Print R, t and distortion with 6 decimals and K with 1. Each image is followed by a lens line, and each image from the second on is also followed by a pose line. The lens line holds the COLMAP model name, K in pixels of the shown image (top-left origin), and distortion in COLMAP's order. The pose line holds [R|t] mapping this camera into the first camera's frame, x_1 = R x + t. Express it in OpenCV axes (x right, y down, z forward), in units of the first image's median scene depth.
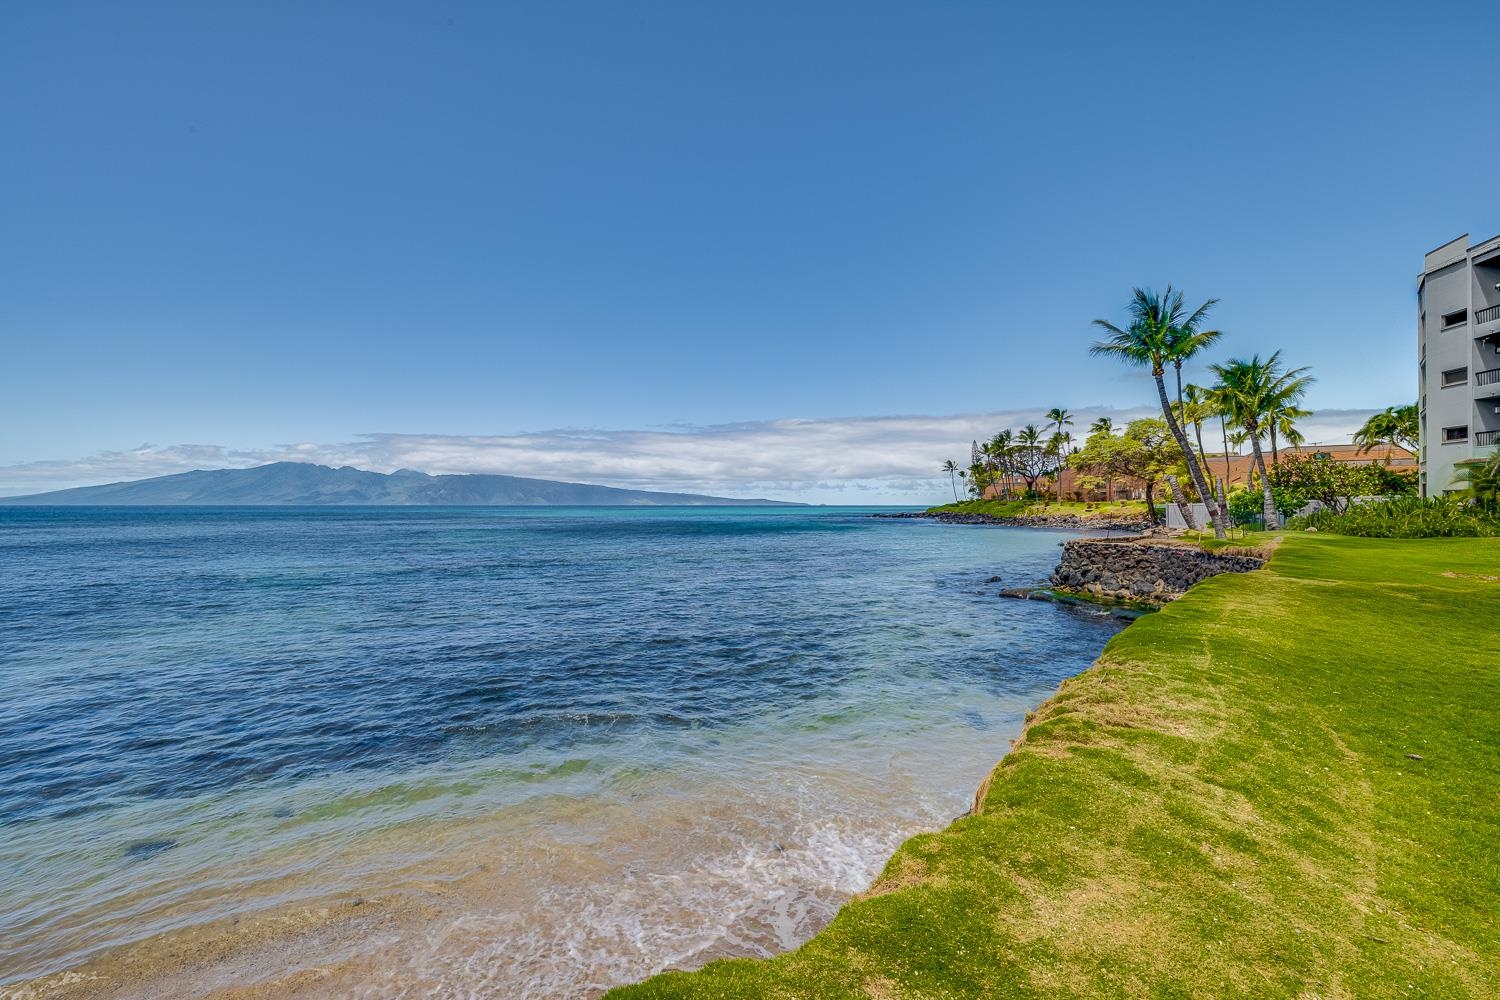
lens RADIAL K [[628.6, 0, 735.8], [0, 628.6, 502.8], [0, 0, 1]] dist [-0.000196, -0.000370]
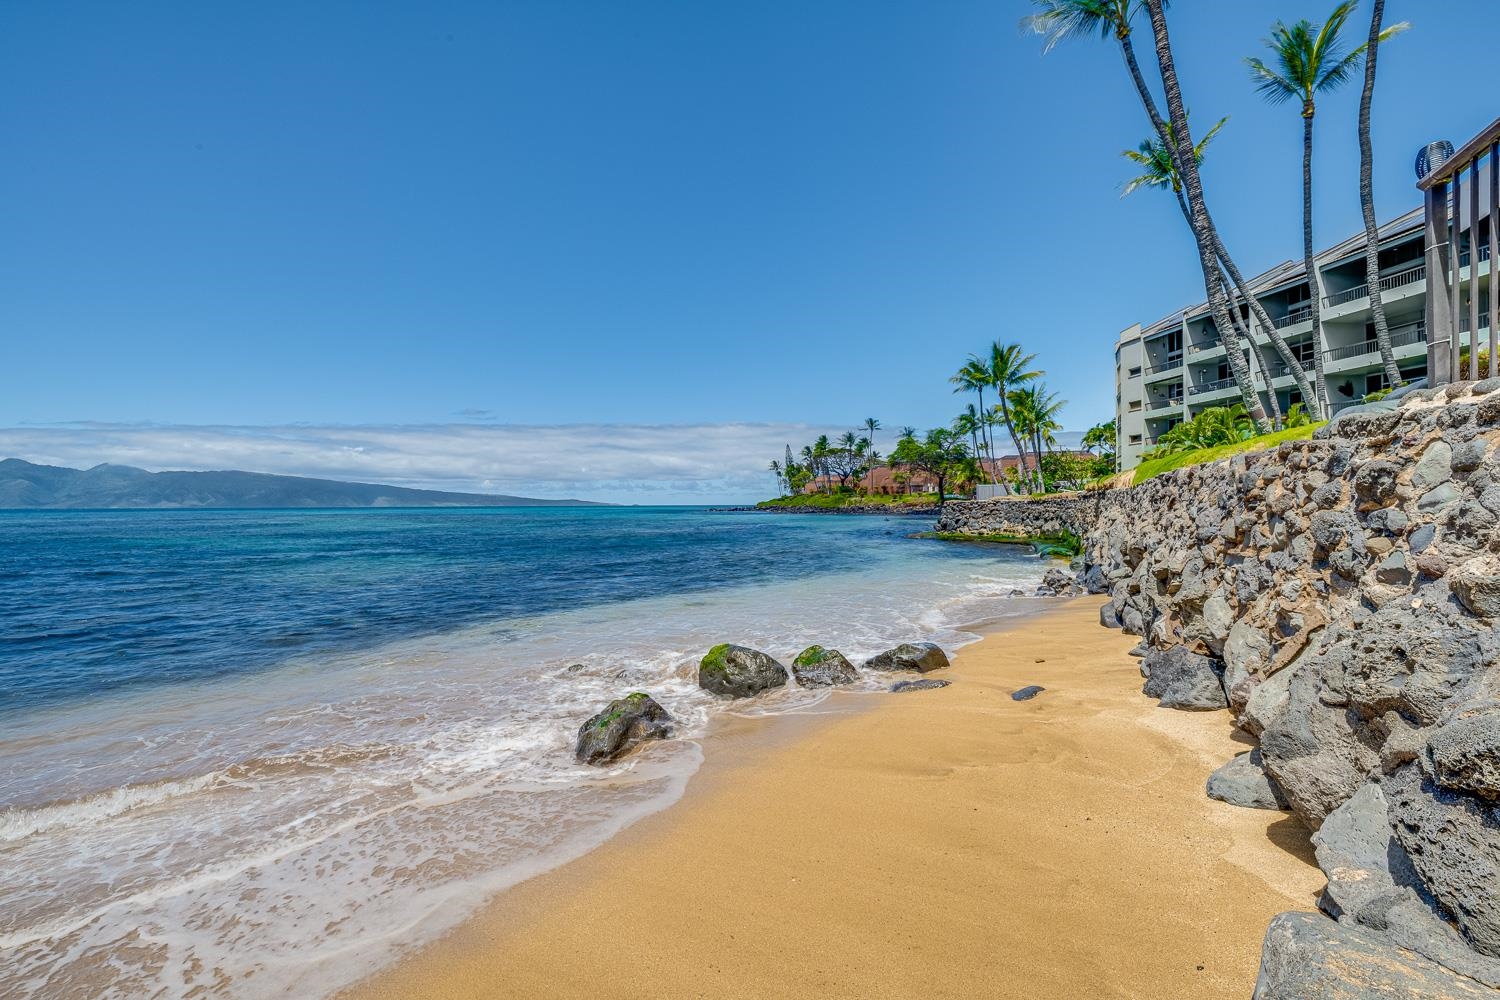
lens RADIAL K [[628.6, 0, 735.8], [0, 628.6, 502.8], [0, 0, 1]] dist [-0.000196, -0.000370]
pose [[0.950530, -0.003451, 0.310612, -0.119598], [0.004700, 0.999984, -0.003272, 0.018403], [-0.310596, 0.004570, 0.950531, -0.081850]]
